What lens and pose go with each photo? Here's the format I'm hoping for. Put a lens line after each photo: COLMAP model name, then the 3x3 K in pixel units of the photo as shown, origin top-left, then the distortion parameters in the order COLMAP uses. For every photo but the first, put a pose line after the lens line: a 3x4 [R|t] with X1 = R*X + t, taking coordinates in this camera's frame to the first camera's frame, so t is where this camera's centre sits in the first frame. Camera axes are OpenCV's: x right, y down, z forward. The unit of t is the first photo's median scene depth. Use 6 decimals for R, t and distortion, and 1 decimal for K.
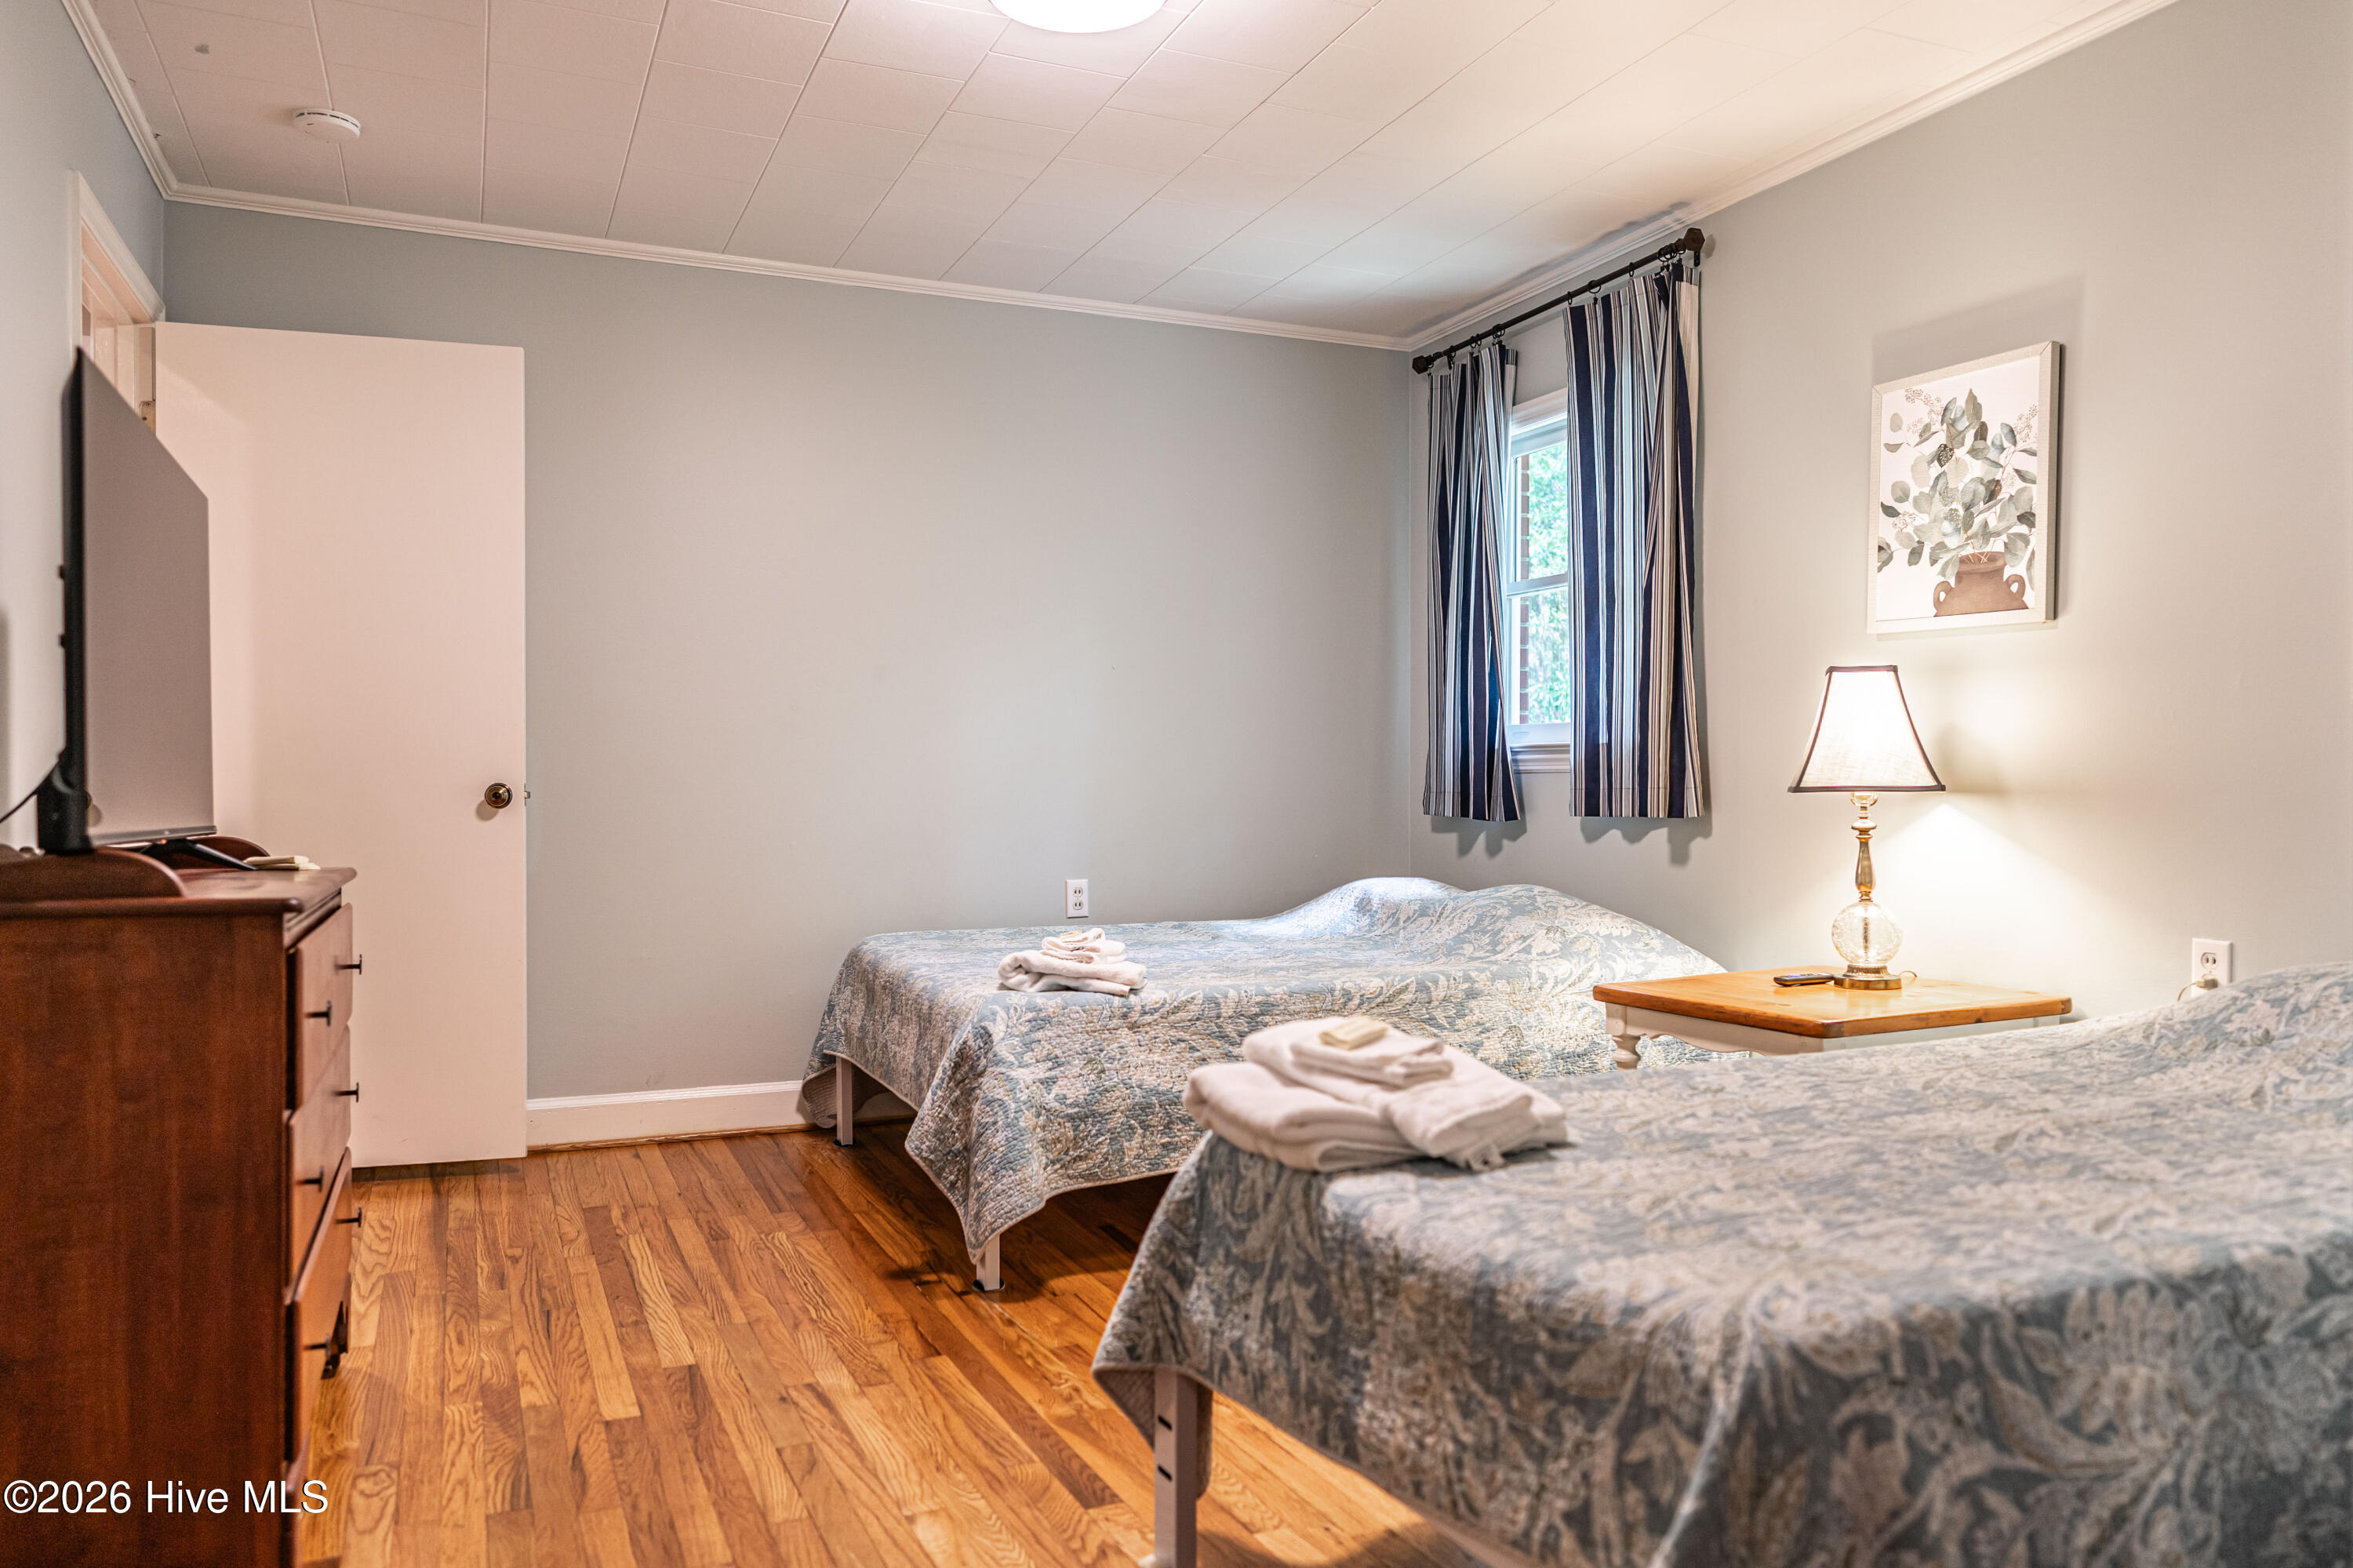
lens RADIAL K [[1598.6, 0, 1153.4], [0, 1598.6, 794.2], [0, 0, 1]] dist [-0.009114, 0.008605]
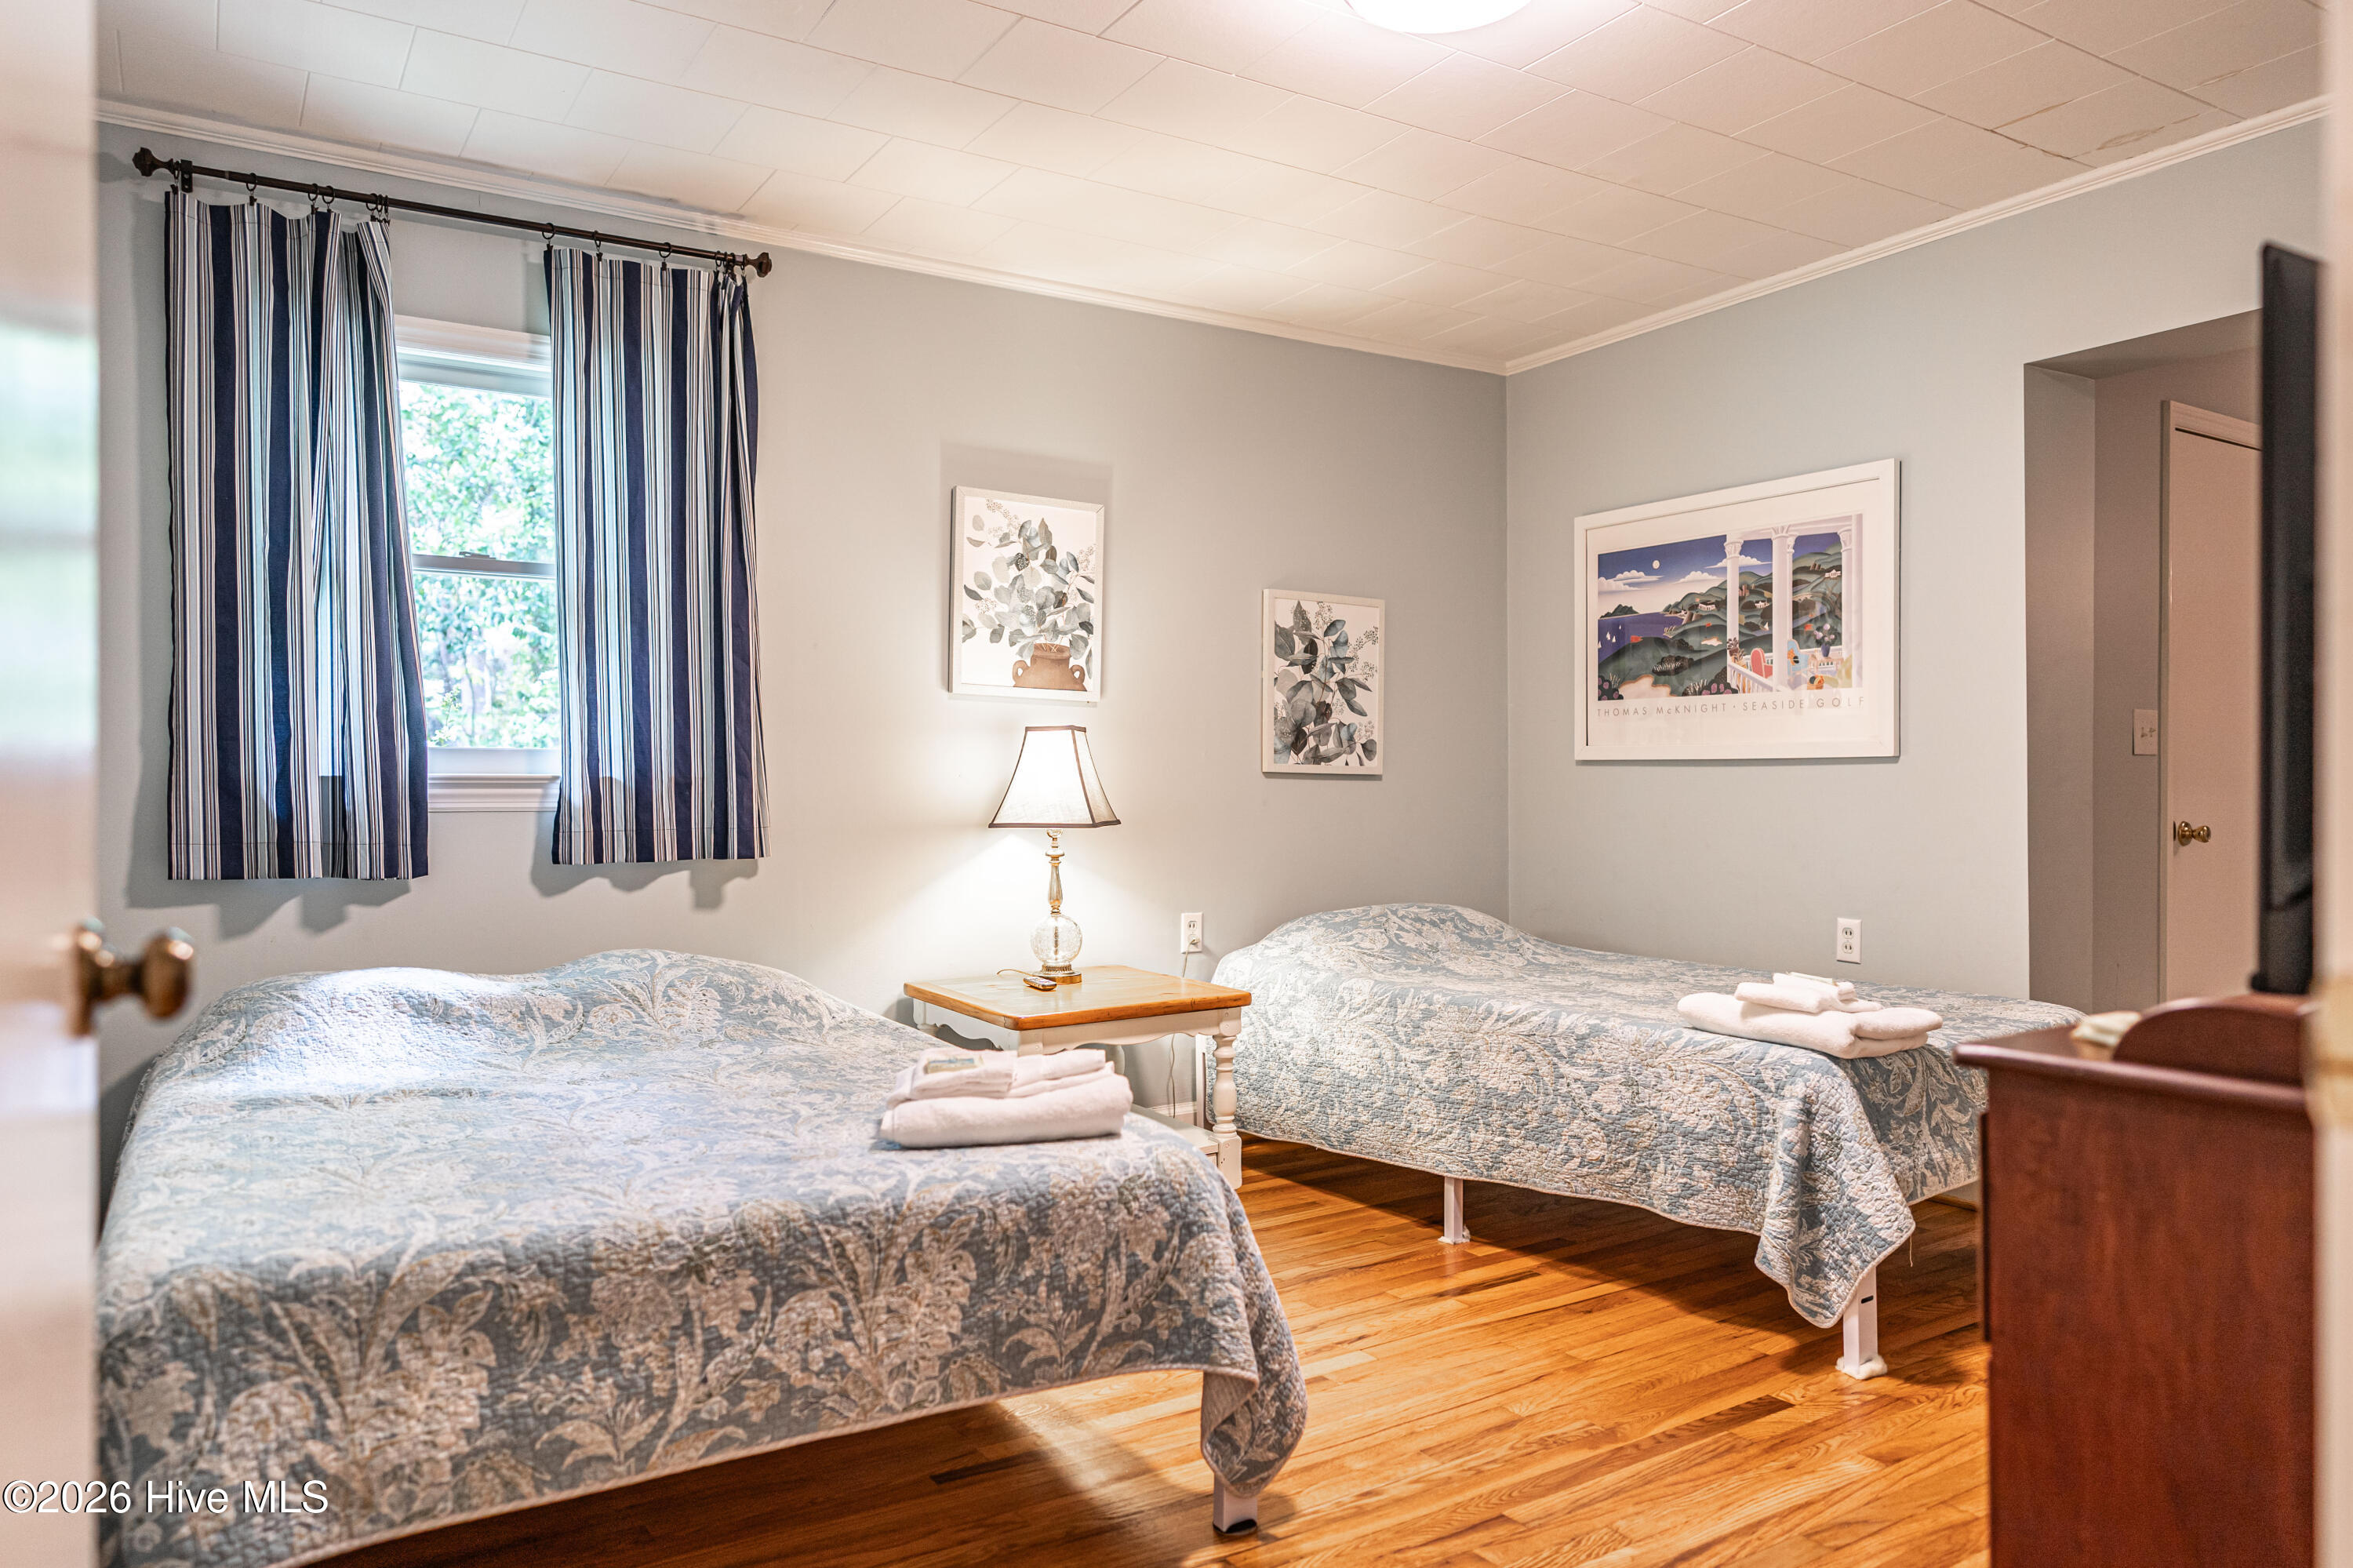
lens RADIAL K [[1598.6, 0, 1161.0], [0, 1598.6, 776.2], [0, 0, 1]] dist [-0.009114, 0.008605]
pose [[-0.153403, 0.010134, 0.988112, -0.793379], [0.010244, 0.999910, -0.008664, -0.028741], [-0.988111, 0.008793, -0.153493, 1.097403]]
